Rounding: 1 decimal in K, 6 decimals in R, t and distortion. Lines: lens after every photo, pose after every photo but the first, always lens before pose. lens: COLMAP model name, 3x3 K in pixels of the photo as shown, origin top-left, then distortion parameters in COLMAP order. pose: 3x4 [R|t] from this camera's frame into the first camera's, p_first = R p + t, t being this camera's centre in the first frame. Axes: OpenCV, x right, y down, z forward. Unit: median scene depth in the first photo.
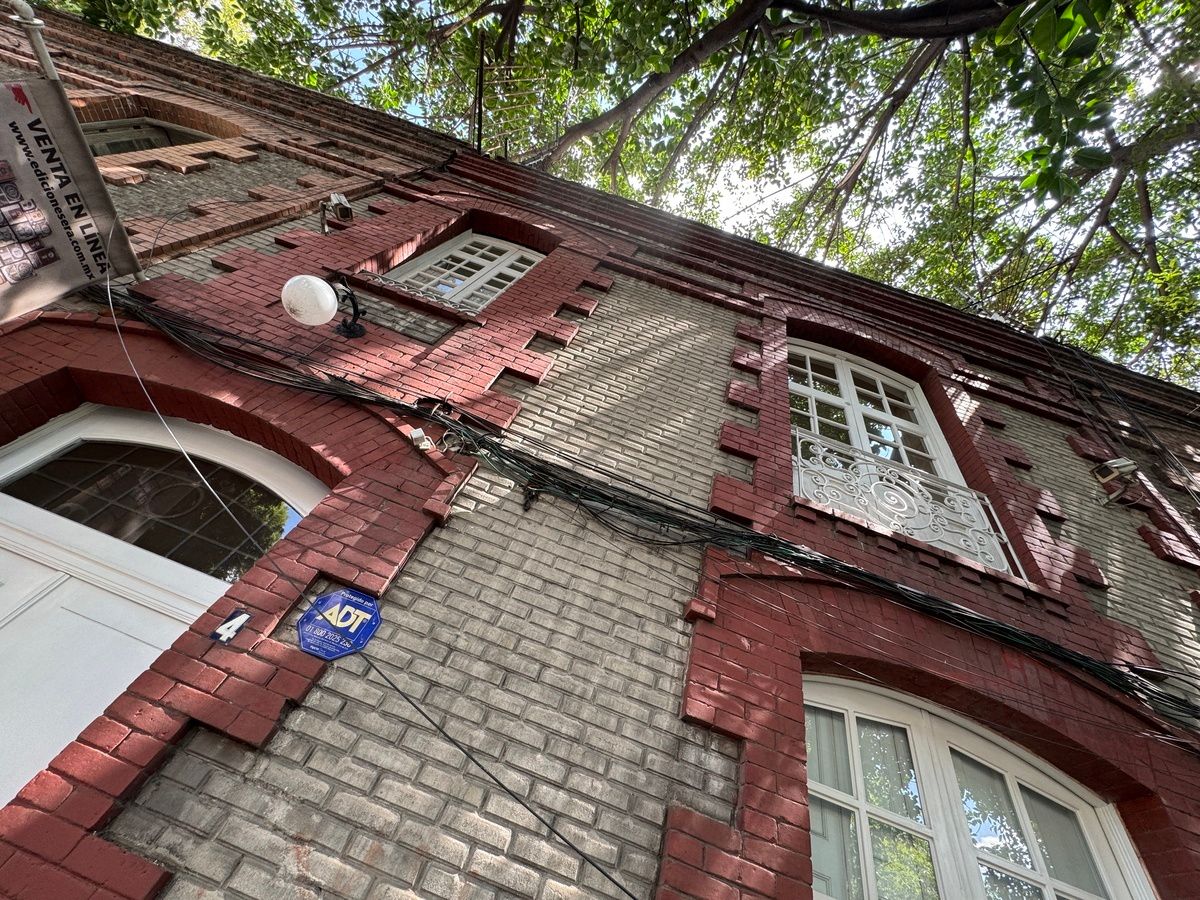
lens RADIAL K [[479.8, 0, 601.1], [0, 479.8, 450.3], [0, 0, 1]] dist [-0.002982, -0.000132]
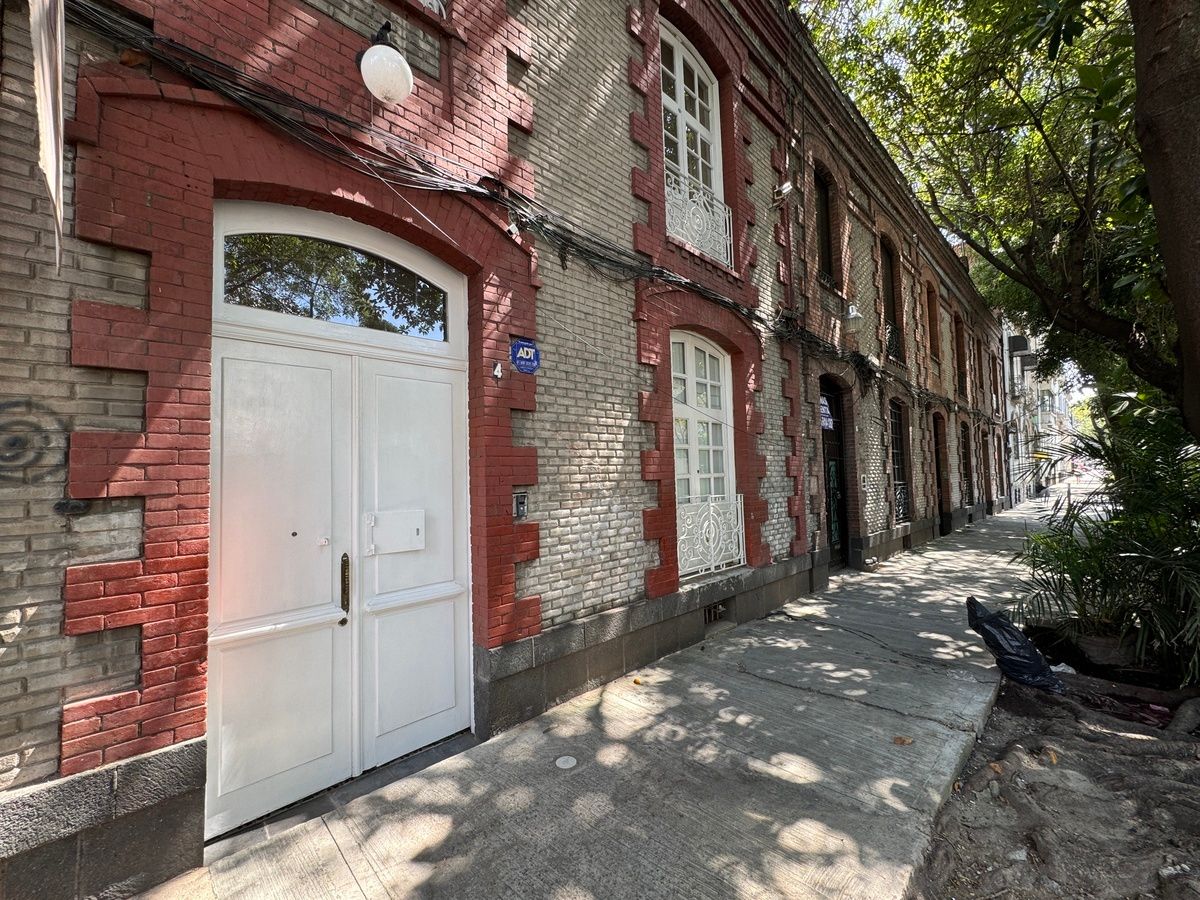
lens RADIAL K [[479.8, 0, 600.1], [0, 479.8, 451.1], [0, 0, 1]] dist [-0.002982, -0.000132]
pose [[0.817823, -0.267468, 0.509535, -1.103280], [-0.239724, 0.646599, 0.724184, -0.731169], [-0.523161, -0.714402, 0.464685, -0.331487]]
